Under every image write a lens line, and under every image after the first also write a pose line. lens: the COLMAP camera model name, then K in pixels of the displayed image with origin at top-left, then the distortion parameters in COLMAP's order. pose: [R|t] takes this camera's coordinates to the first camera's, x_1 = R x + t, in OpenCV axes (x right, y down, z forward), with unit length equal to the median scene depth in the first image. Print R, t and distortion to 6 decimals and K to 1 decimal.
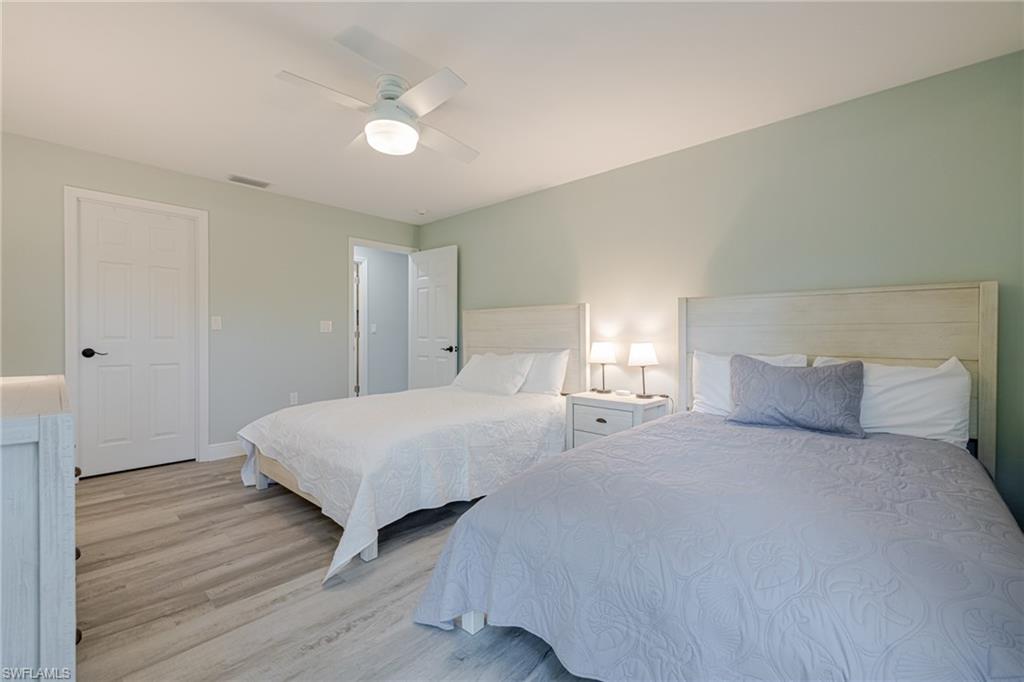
lens RADIAL K [[438.5, 0, 514.9], [0, 438.5, 339.1], [0, 0, 1]] dist [0.001053, -0.000388]
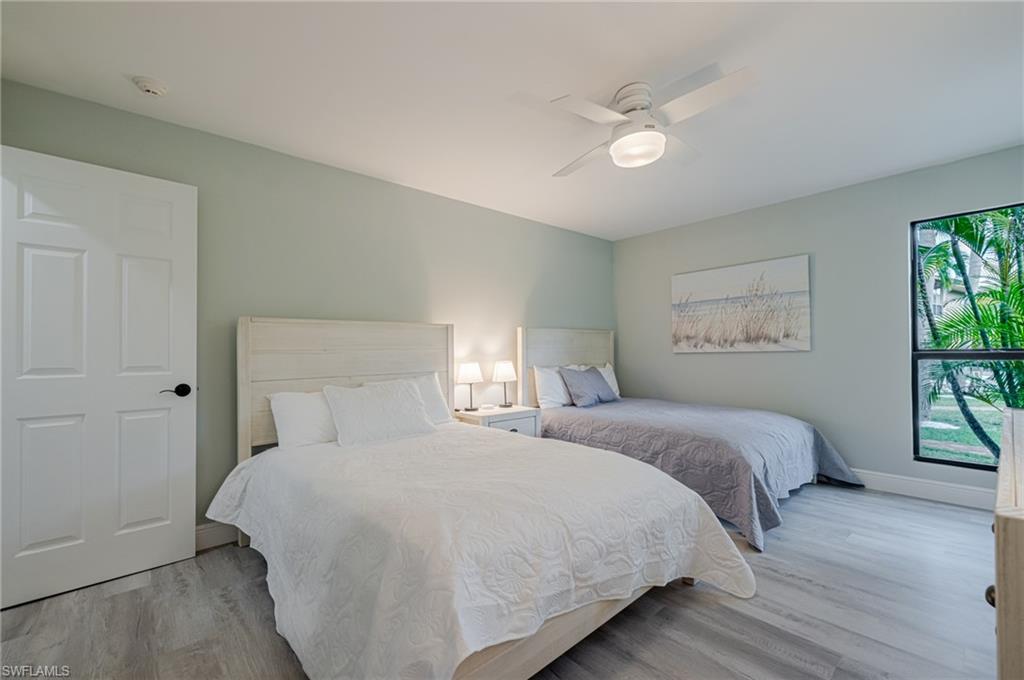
lens RADIAL K [[438.5, 0, 513.1], [0, 438.5, 346.1], [0, 0, 1]] dist [0.001053, -0.000388]
pose [[0.088446, 0.010009, 0.996031, -0.999500], [0.021643, 0.999694, -0.011967, -0.021823], [-0.995846, 0.022616, 0.088203, 0.955725]]
